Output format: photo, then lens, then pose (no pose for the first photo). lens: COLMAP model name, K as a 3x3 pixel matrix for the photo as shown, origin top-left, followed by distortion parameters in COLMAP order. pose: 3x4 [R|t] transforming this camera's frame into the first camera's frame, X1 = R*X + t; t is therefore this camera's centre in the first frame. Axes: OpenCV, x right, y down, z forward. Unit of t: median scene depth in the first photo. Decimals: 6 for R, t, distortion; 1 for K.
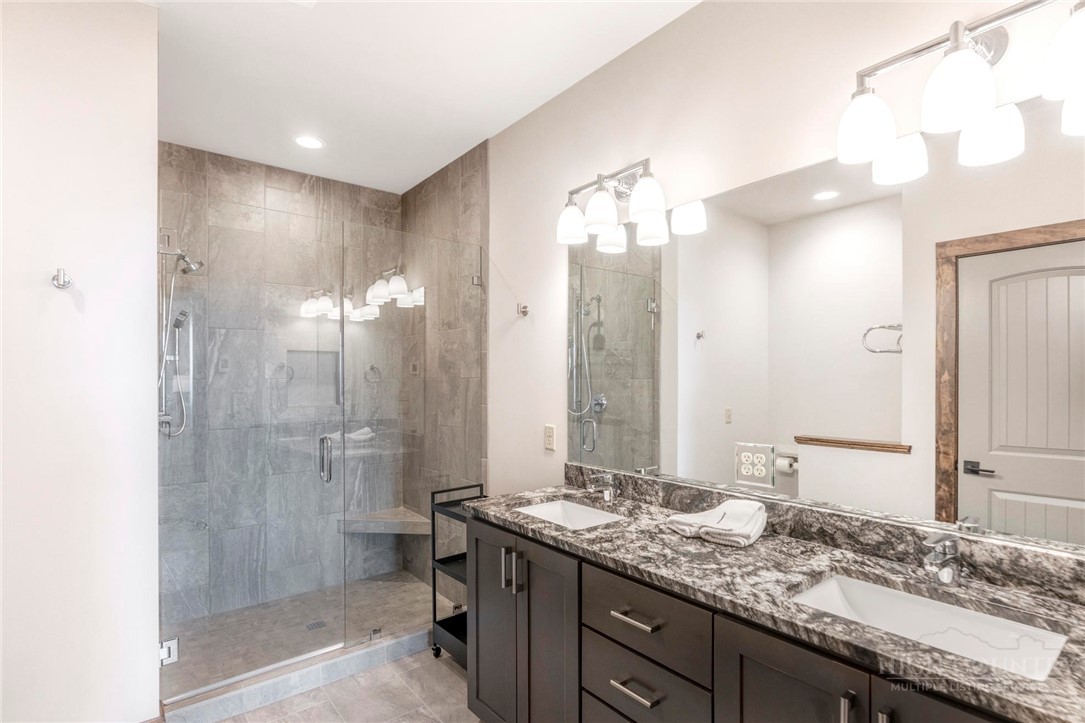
lens RADIAL K [[531.1, 0, 541.7], [0, 531.1, 380.3], [0, 0, 1]] dist [-0.009589, 0.001936]
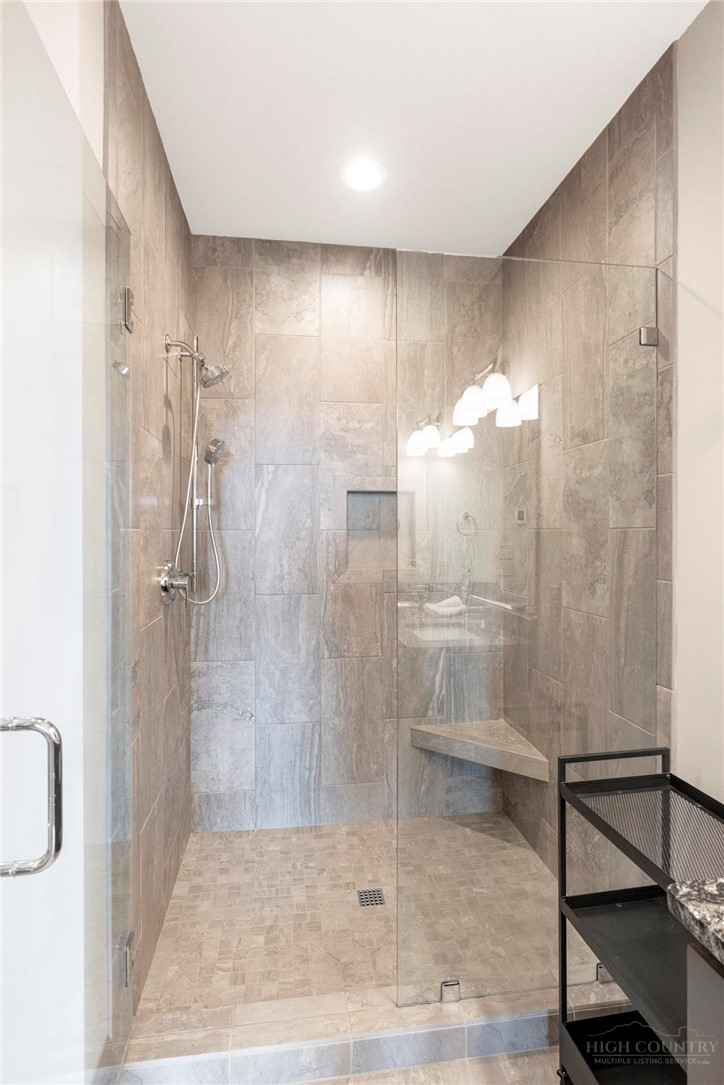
lens RADIAL K [[531.1, 0, 361.4], [0, 531.1, 534.7], [0, 0, 1]] dist [-0.009589, 0.001936]
pose [[0.866418, 0.004538, -0.499299, -0.095110], [-0.002446, 0.999985, 0.004845, 0.000691], [0.499314, -0.002977, 0.866416, 0.376971]]
